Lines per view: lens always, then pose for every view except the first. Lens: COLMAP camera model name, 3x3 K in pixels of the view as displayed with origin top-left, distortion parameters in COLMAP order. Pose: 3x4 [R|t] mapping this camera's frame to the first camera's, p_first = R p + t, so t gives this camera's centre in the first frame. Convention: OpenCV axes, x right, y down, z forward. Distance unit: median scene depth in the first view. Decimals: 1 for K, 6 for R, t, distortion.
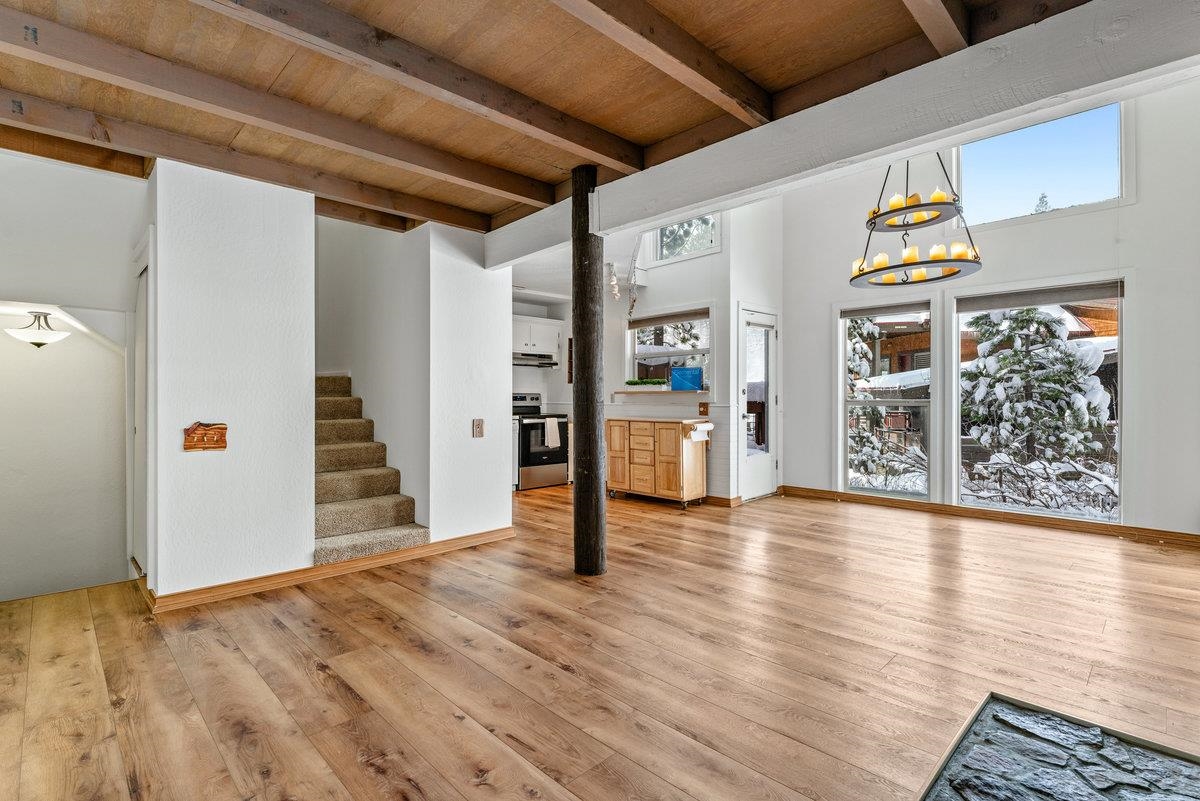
lens RADIAL K [[566.5, 0, 596.4], [0, 566.5, 396.4], [0, 0, 1]] dist [0.001210, 0.000103]
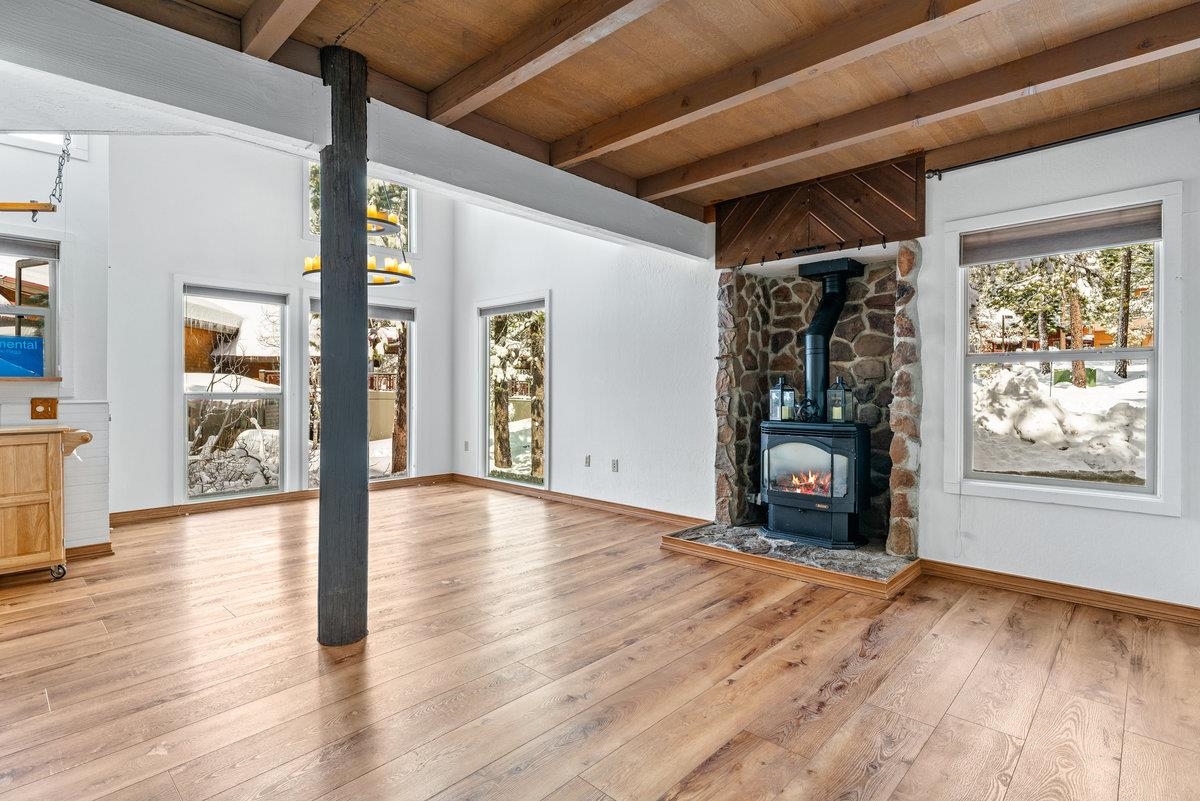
lens RADIAL K [[586.9, 0, 596.5], [0, 586.9, 397.9], [0, 0, 1]] dist [-0.001505, -0.000313]
pose [[-0.043926, -0.011860, 0.998964, -1.285890], [-0.001553, 0.999929, 0.011803, 0.007675], [-0.999034, -0.001033, -0.043941, 1.246425]]
